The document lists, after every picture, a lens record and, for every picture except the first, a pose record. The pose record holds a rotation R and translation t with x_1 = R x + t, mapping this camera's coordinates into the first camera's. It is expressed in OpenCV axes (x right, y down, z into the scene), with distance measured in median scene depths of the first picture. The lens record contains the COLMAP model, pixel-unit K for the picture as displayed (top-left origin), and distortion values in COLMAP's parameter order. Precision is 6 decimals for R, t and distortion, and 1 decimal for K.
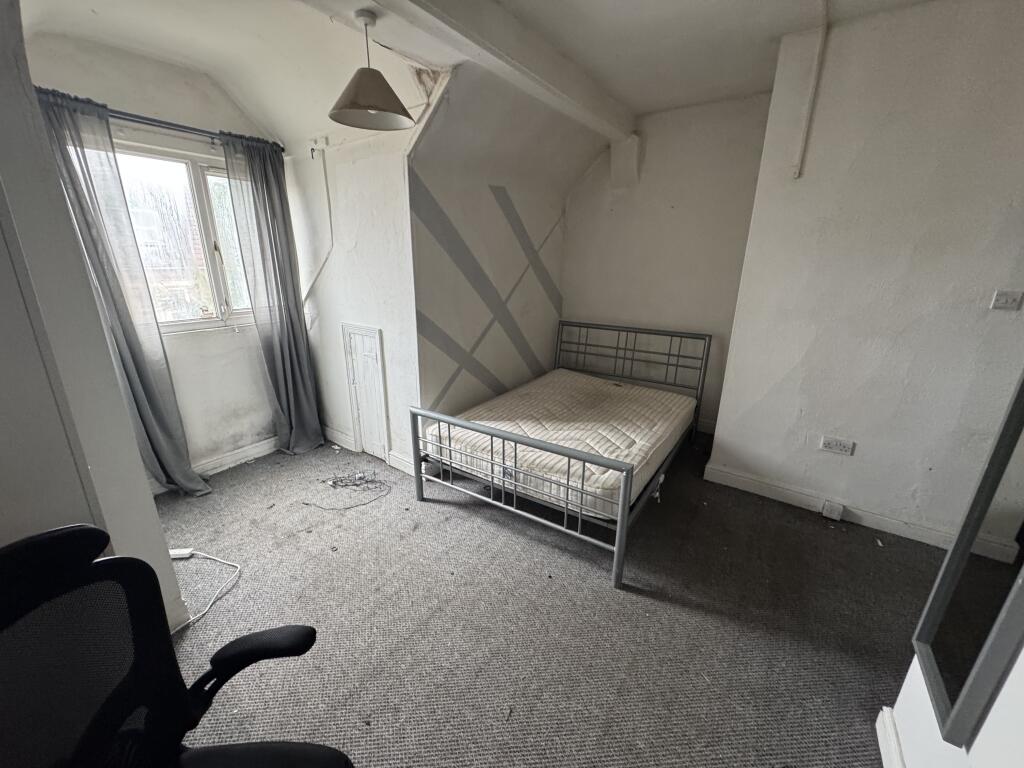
lens RADIAL K [[408.4, 0, 511.5], [0, 408.4, 385.6], [0, 0, 1]] dist [-0.002012, 0.000275]
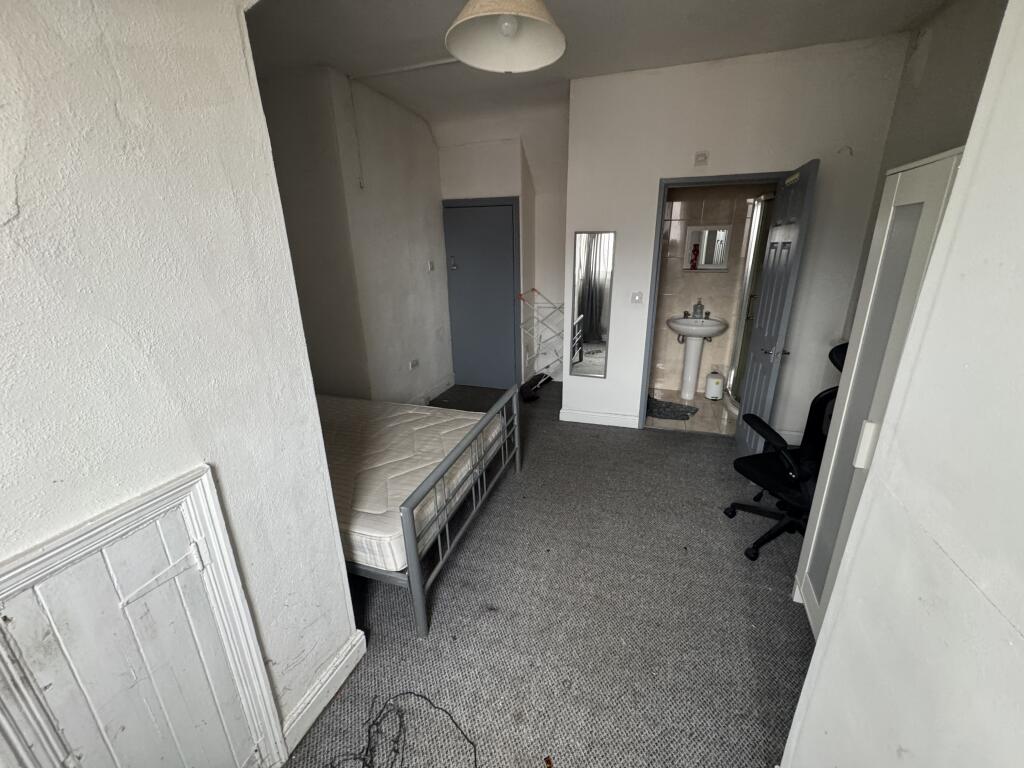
lens RADIAL K [[408.4, 0, 512.1], [0, 408.4, 380.3], [0, 0, 1]] dist [-0.002012, 0.000275]
pose [[-0.268413, -0.307038, 0.913062, -0.753006], [0.307437, 0.870972, 0.383261, -0.278888], [-0.912928, 0.383582, -0.139385, 0.851395]]
